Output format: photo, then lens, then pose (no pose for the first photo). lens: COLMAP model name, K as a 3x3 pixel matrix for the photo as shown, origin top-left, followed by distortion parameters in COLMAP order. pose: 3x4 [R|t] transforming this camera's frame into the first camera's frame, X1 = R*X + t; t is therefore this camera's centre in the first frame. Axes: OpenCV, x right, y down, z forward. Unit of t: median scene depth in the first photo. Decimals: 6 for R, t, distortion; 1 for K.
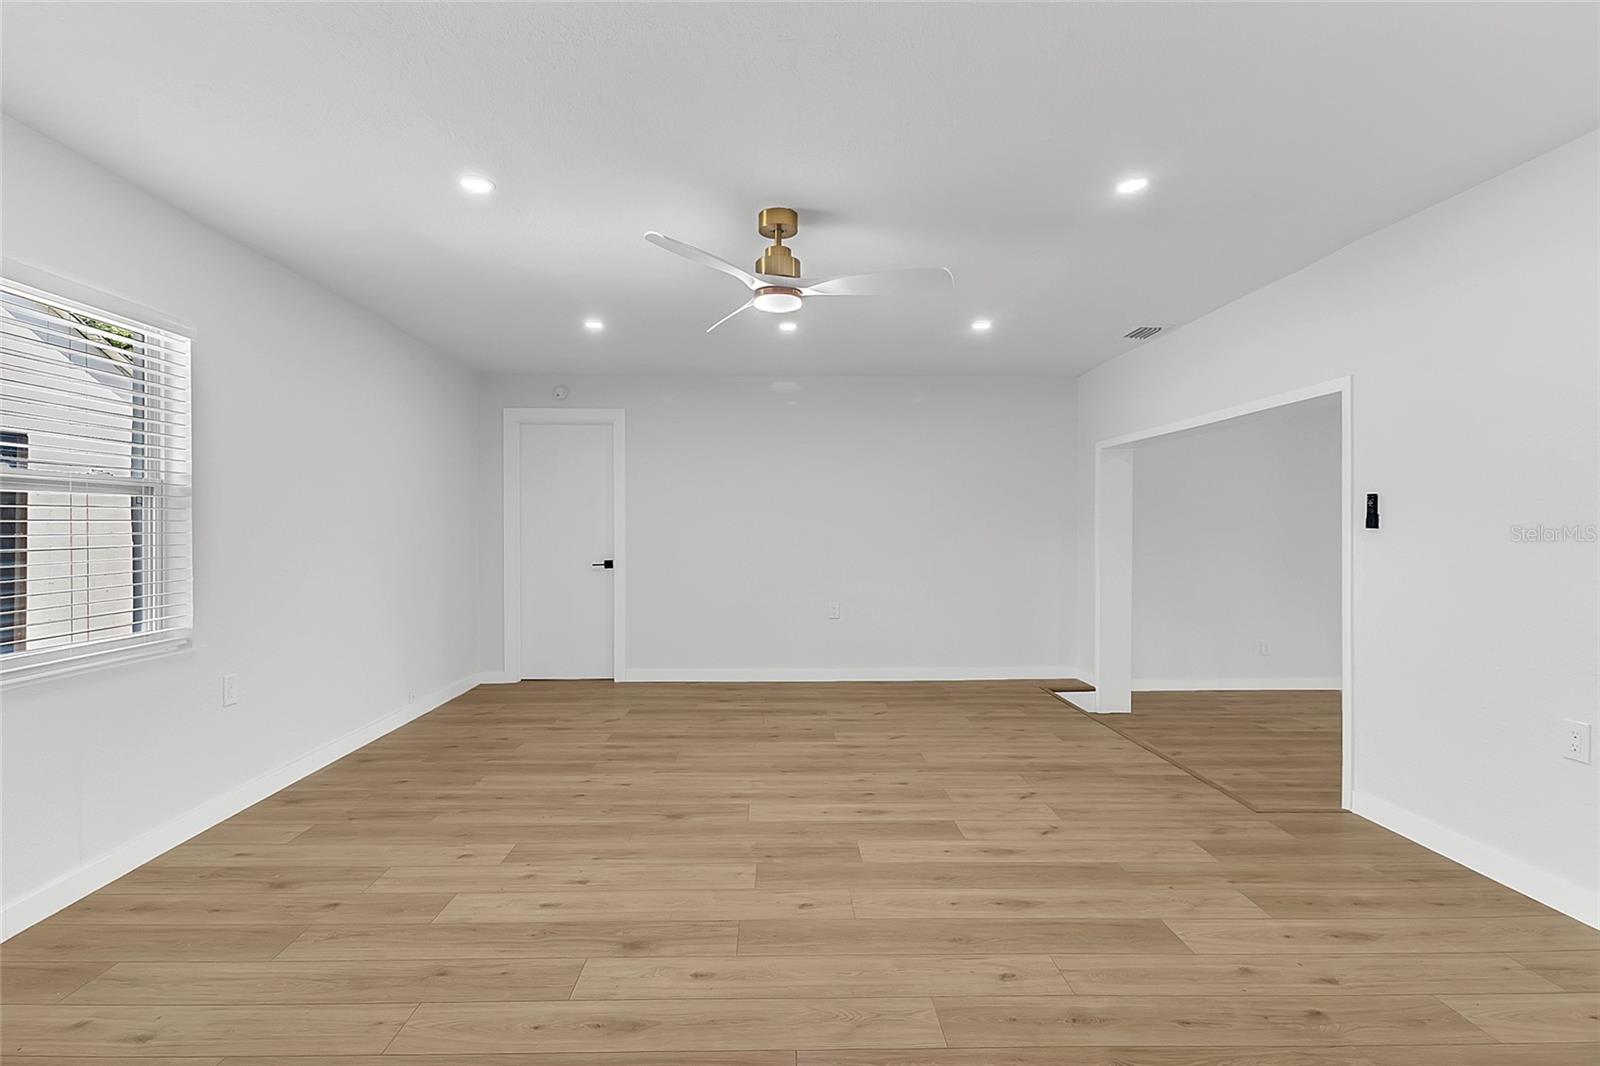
lens RADIAL K [[756.7, 0, 794.6], [0, 756.7, 531.8], [0, 0, 1]] dist [0.016185, 0.000065]
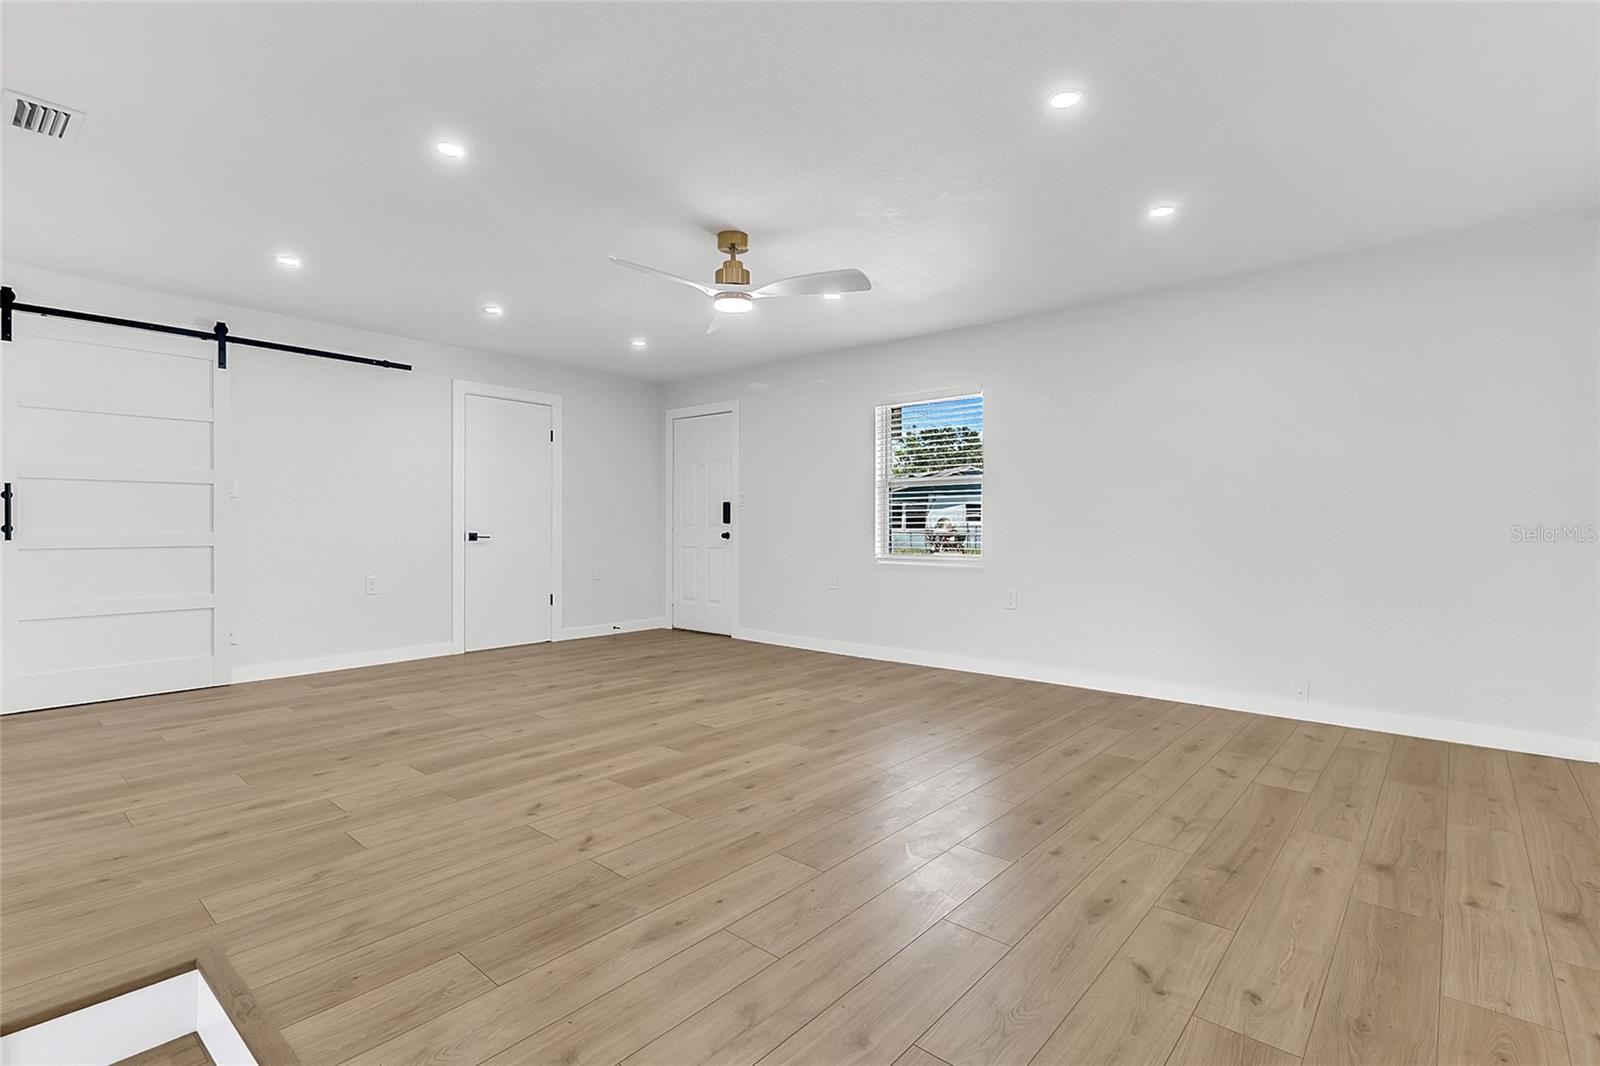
lens RADIAL K [[756.7, 0, 794.6], [0, 756.7, 531.8], [0, 0, 1]] dist [0.016185, 0.000065]
pose [[-0.679034, 0.003283, -0.734099, 0.818553], [-0.008251, 0.999893, 0.012103, 0.053528], [0.734060, 0.014276, -0.678934, 1.907586]]
